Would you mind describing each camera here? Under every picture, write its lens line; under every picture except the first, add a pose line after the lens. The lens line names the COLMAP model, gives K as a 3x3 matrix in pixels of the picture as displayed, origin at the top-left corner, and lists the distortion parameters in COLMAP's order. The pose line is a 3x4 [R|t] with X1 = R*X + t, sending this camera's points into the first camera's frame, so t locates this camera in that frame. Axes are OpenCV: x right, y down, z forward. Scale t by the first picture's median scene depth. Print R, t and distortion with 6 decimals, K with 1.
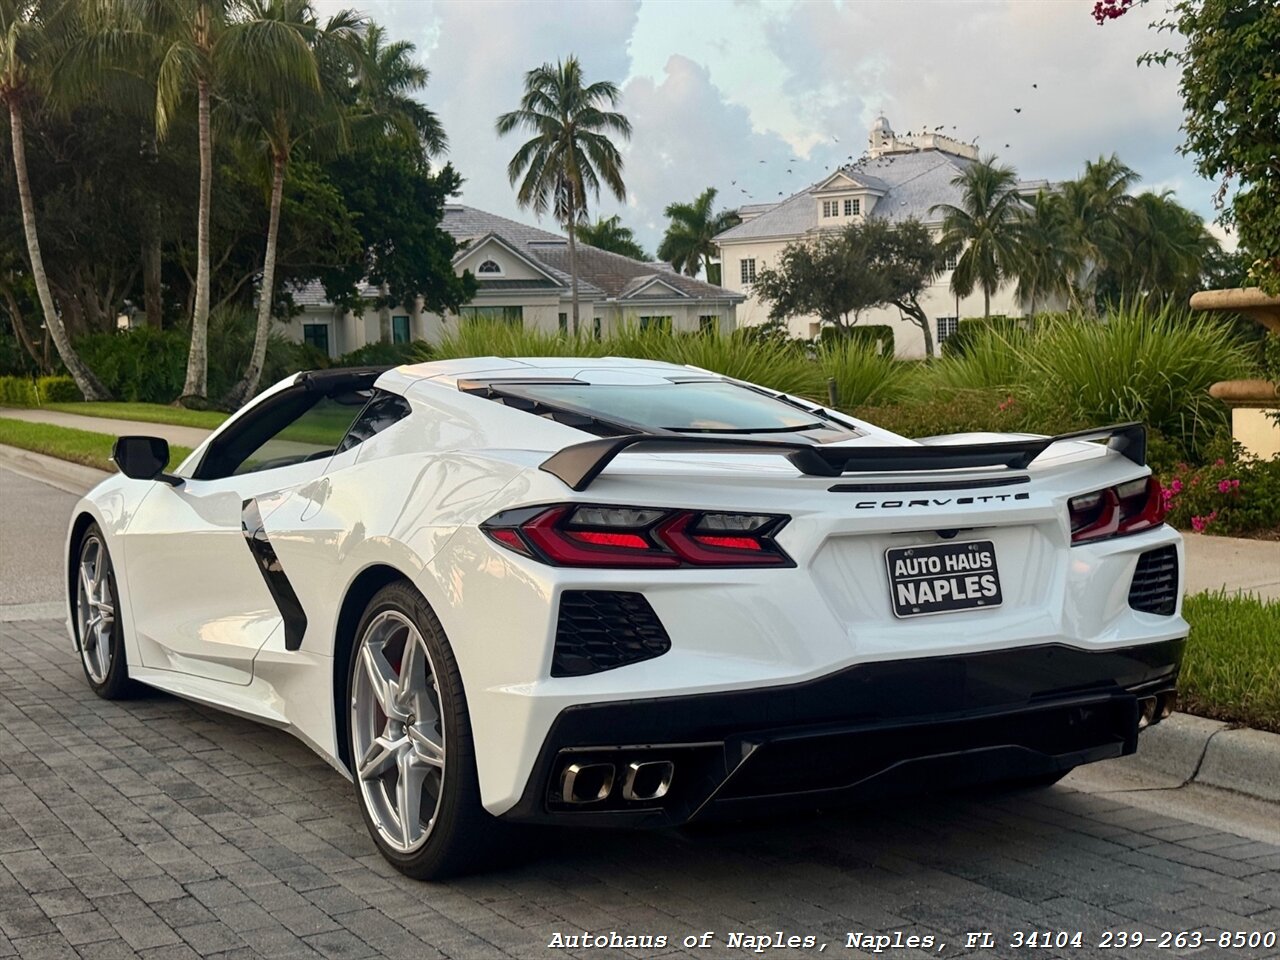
lens RADIAL K [[1772.3, 0, 640.0], [0, 1772.3, 480.0], [0, 0, 1]] dist [0.149950, -0.311727]
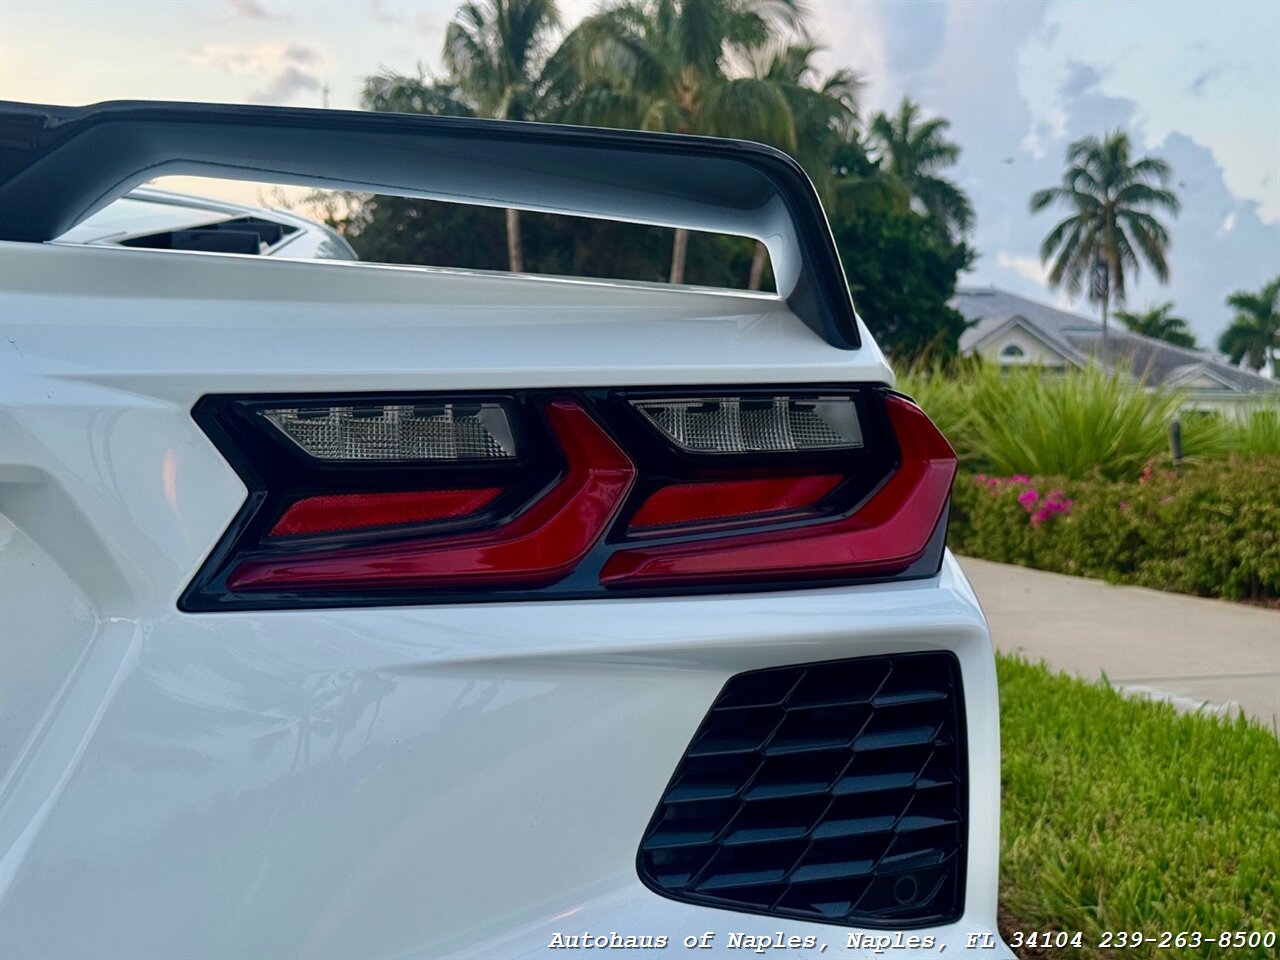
lens RADIAL K [[1772.3, 0, 640.0], [0, 1772.3, 480.0], [0, 0, 1]] dist [0.149950, -0.311727]
pose [[0.951839, 0.050648, -0.302385, 0.248671], [-0.066121, 0.996963, -0.041148, 0.018355], [0.299382, 0.059161, 0.952297, 0.555911]]
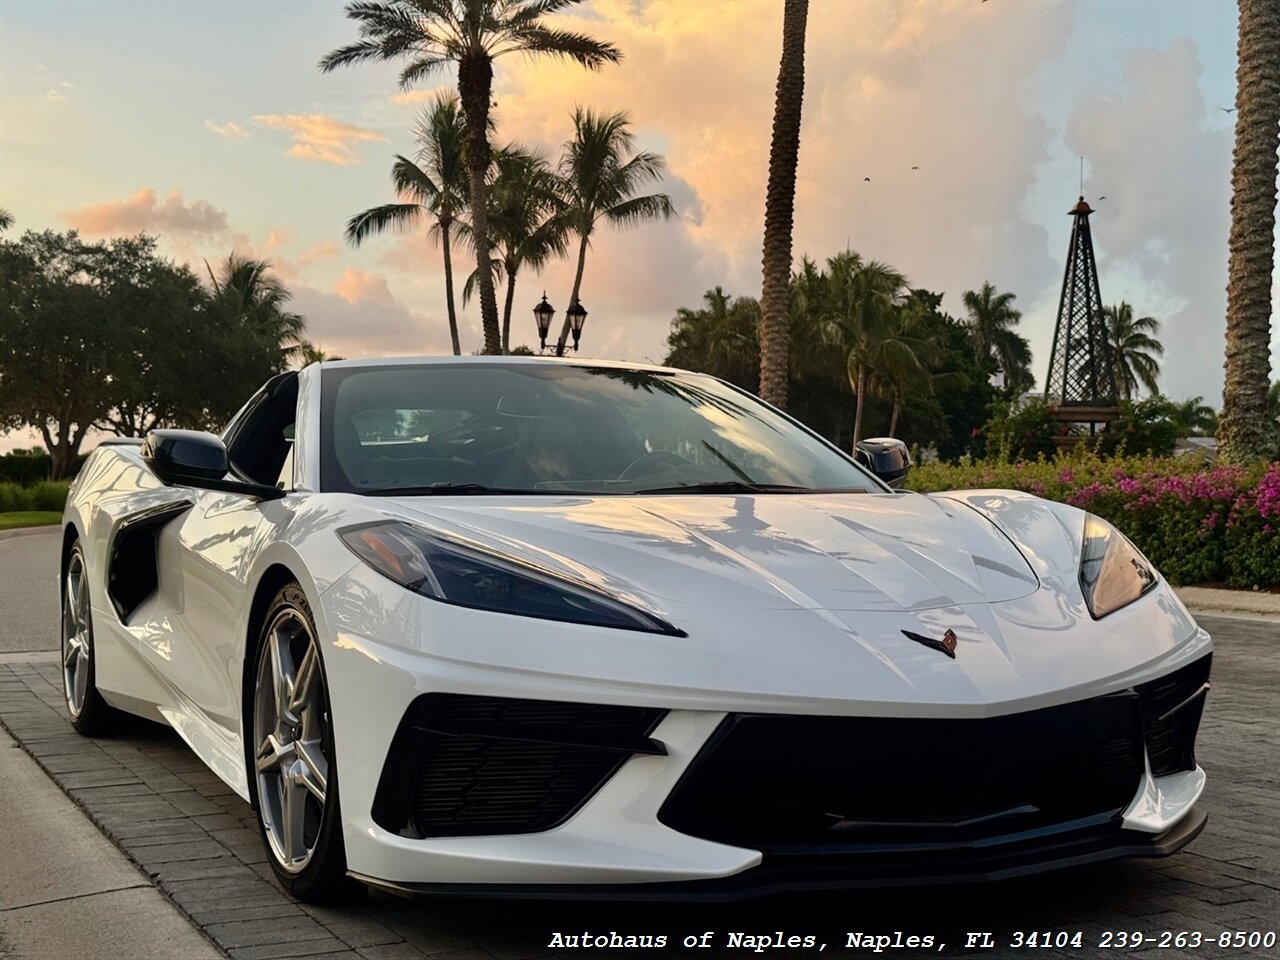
lens RADIAL K [[1772.3, 0, 640.0], [0, 1772.3, 480.0], [0, 0, 1]] dist [0.149950, -0.311727]
pose [[0.928158, 0.038048, -0.370236, 2.067500], [-0.067768, 0.995409, -0.067596, 0.518489], [0.365964, 0.087830, 0.926475, -7.190194]]
